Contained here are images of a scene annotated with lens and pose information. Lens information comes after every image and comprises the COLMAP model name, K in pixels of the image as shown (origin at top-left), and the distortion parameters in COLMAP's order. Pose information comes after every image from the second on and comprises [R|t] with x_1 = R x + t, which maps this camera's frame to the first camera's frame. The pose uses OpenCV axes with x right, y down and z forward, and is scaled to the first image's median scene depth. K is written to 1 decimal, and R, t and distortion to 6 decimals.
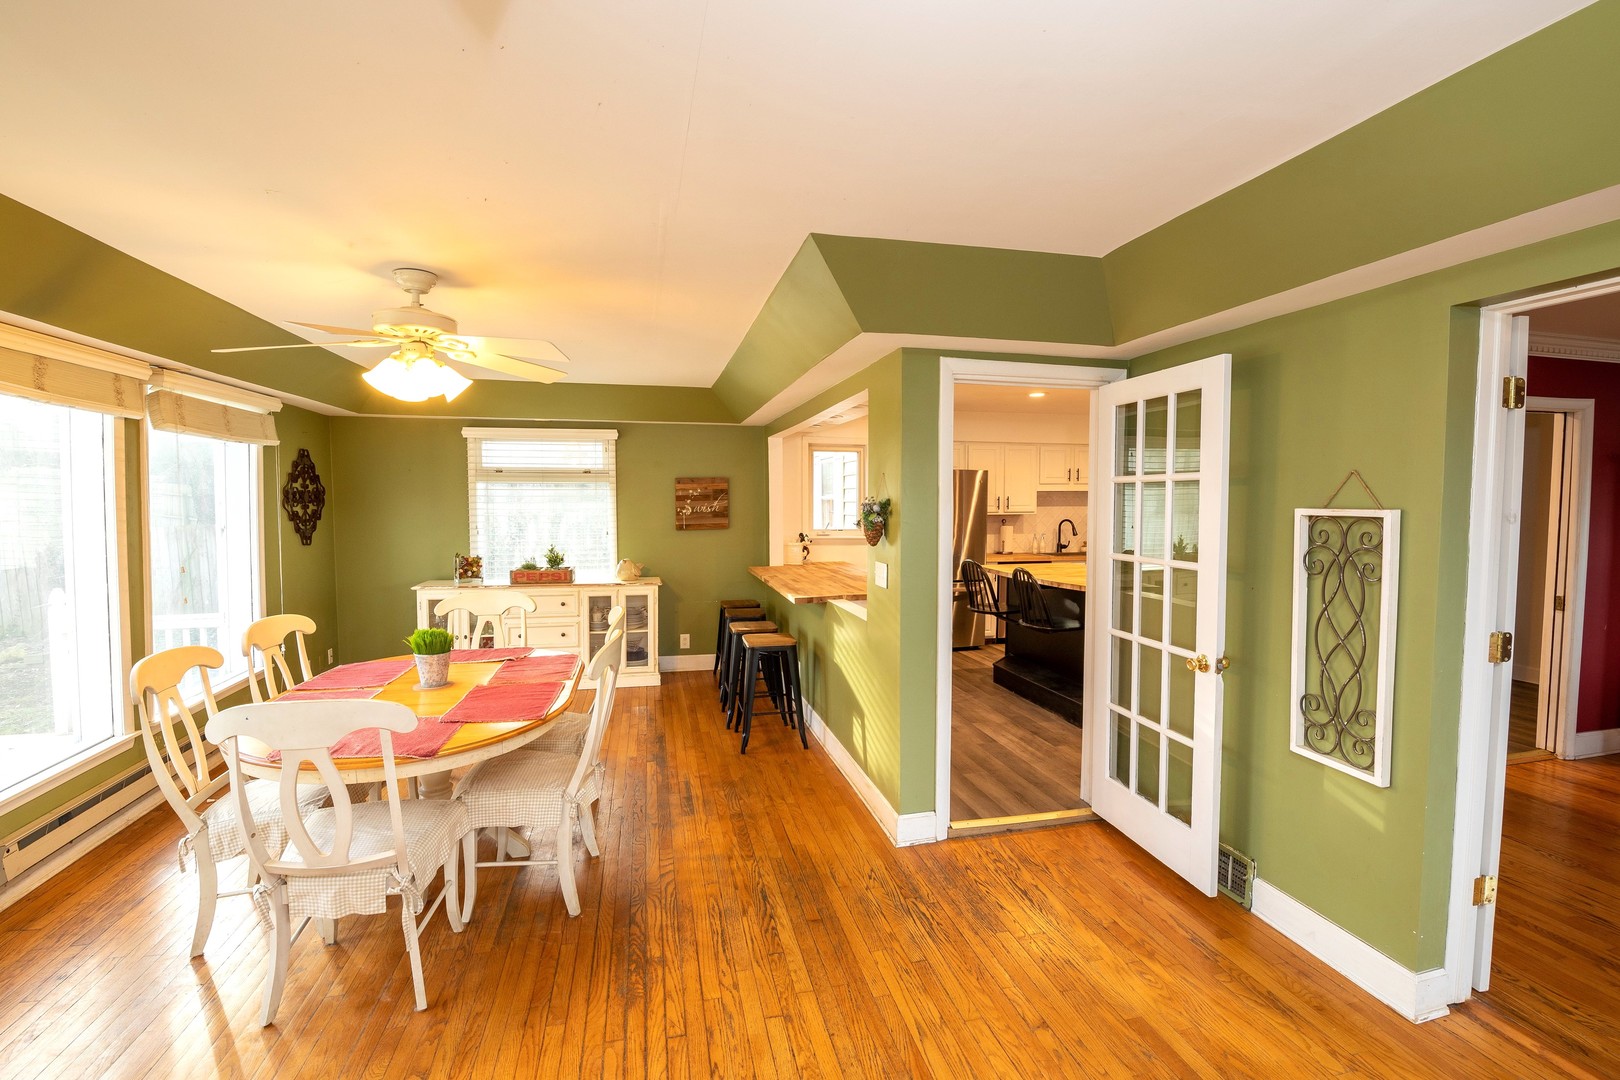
lens RADIAL K [[712.0, 0, 805.2], [0, 712.0, 536.8], [0, 0, 1]] dist [0.000457, -0.009544]
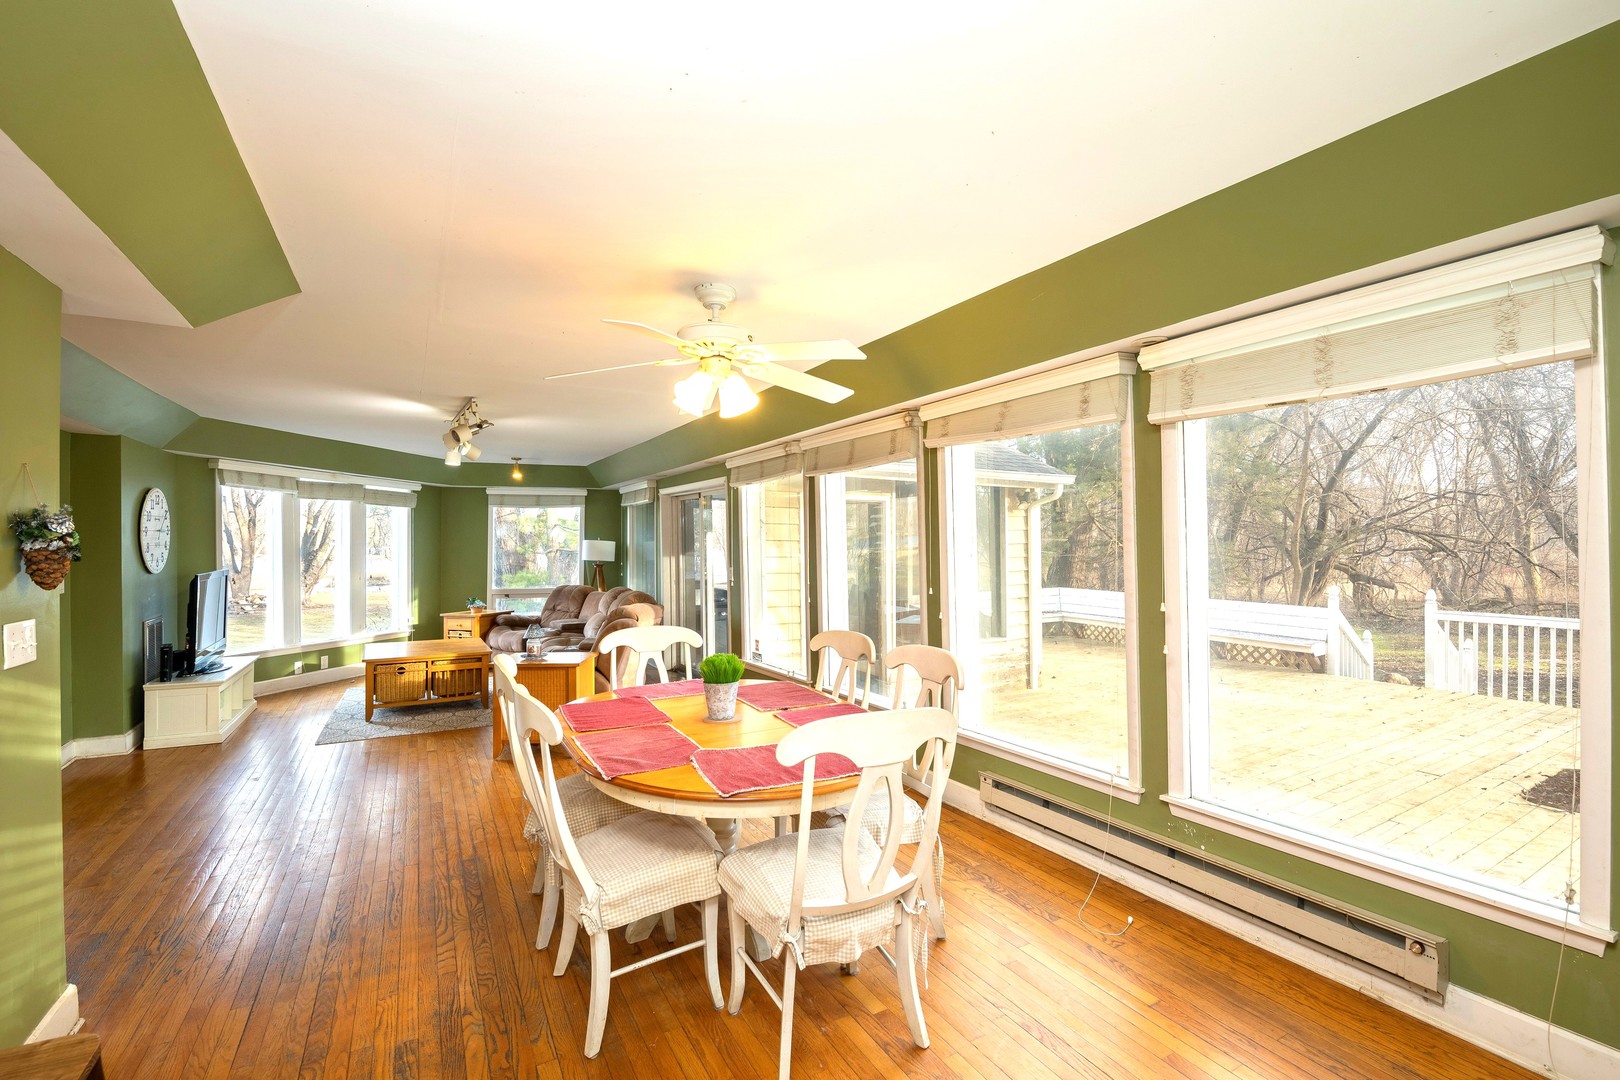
lens RADIAL K [[698.1, 0, 806.6], [0, 698.1, 535.4], [0, 0, 1]] dist [-0.002819, -0.008422]
pose [[-0.959081, 0.004619, -0.283095, -0.218504], [-0.008138, 0.999004, 0.043870, -0.040019], [0.283016, 0.044379, -0.958088, 1.104500]]
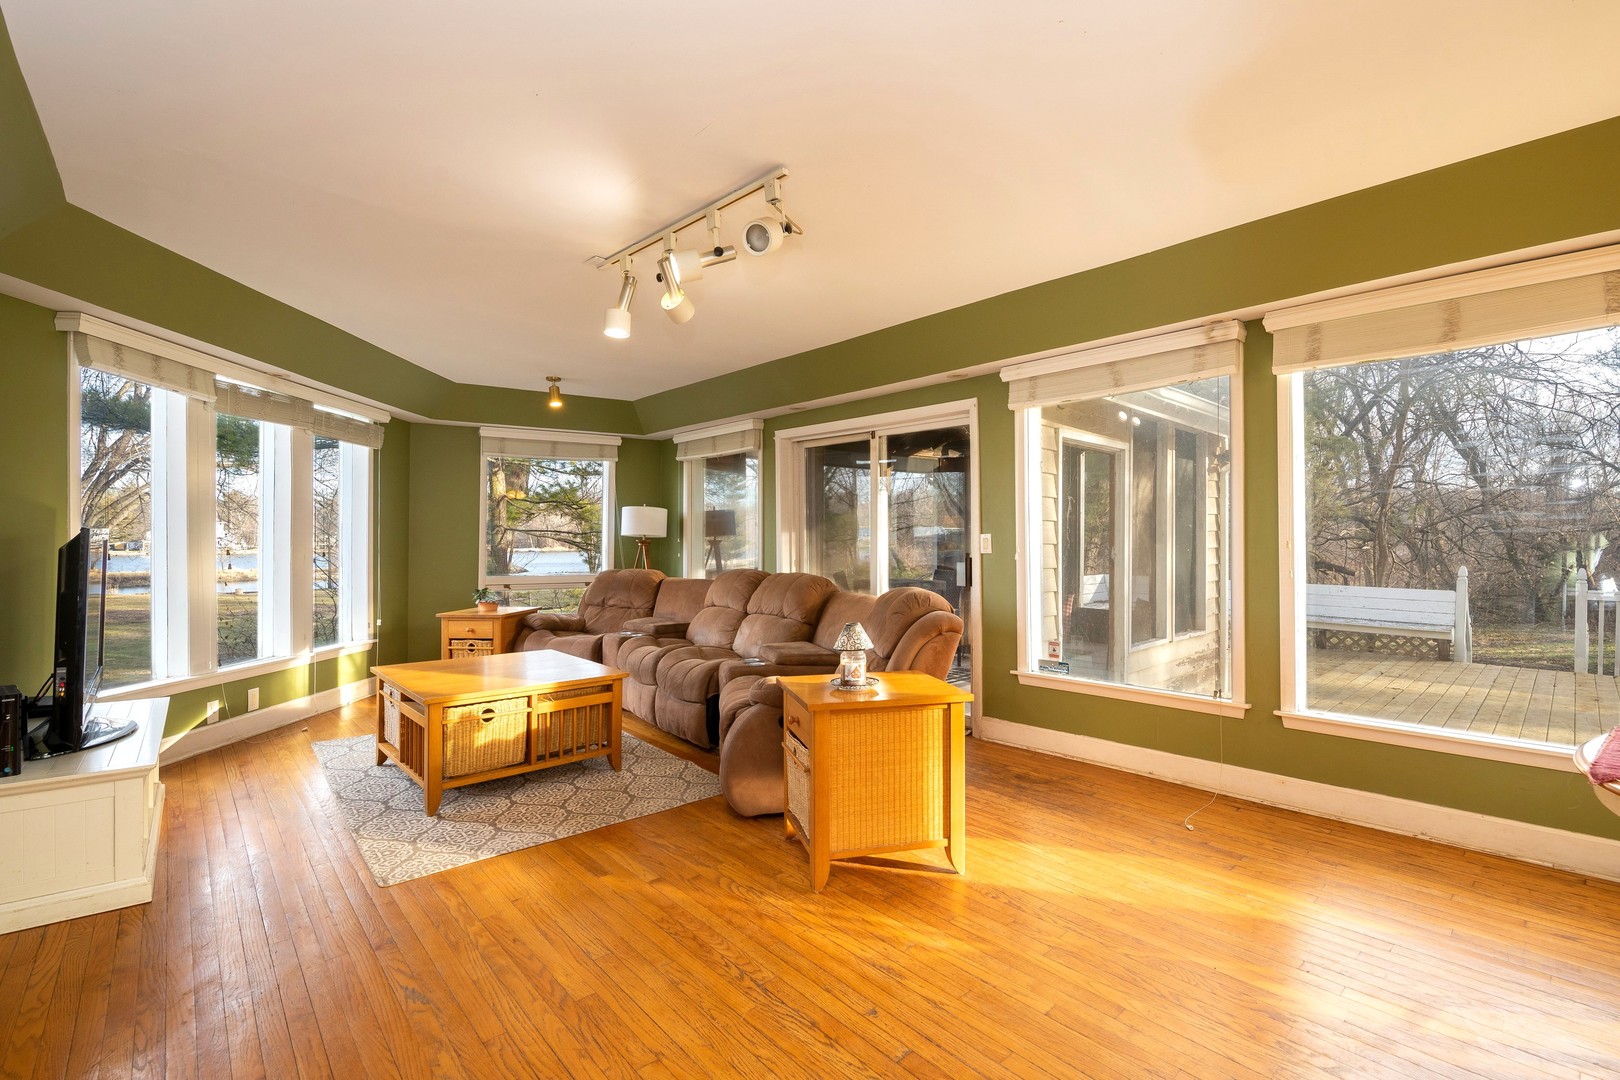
lens RADIAL K [[712.0, 0, 805.2], [0, 712.0, 536.8], [0, 0, 1]] dist [0.000457, -0.009544]
pose [[-0.878149, 0.002073, -0.478383, 0.150442], [-0.023580, 0.998588, 0.047612, 0.040137], [0.477806, 0.053091, -0.876860, 0.519517]]
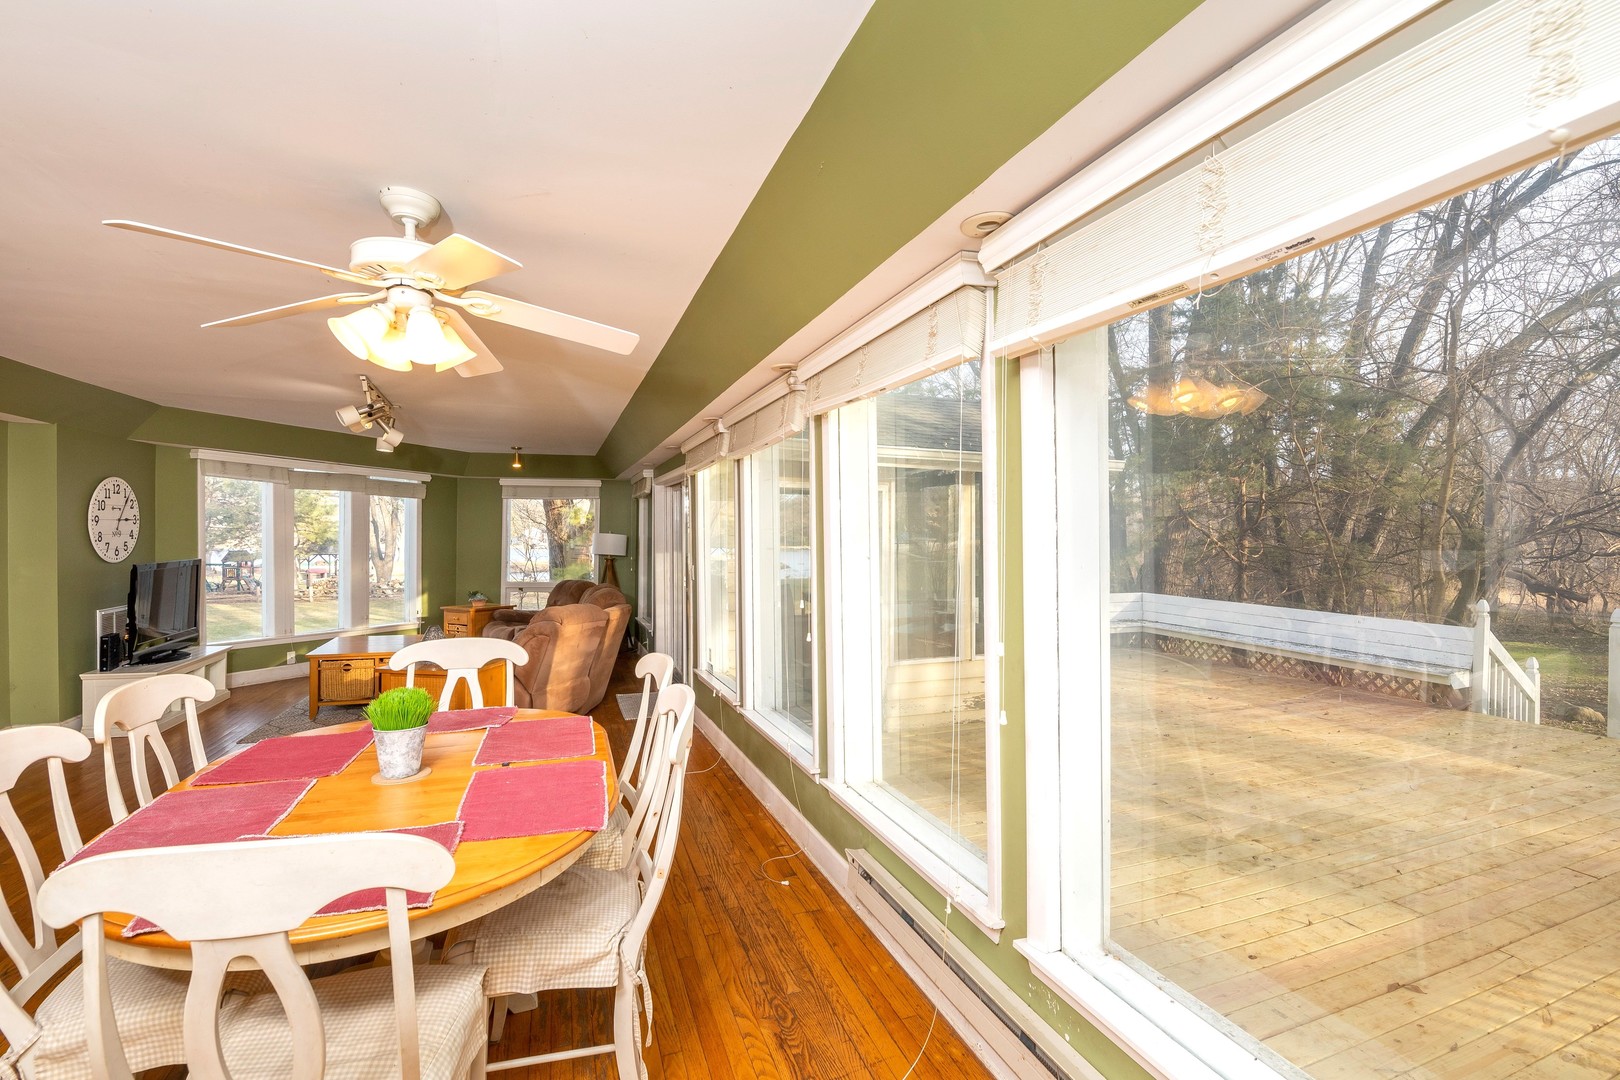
lens RADIAL K [[701.5, 0, 808.9], [0, 701.5, 533.9], [0, 0, 1]] dist [-0.018628, -0.001007]
pose [[-0.992426, -0.003312, -0.122799, -0.487394], [-0.009615, 0.998664, 0.050769, -0.035088], [0.122467, 0.051565, -0.991132, 0.993860]]
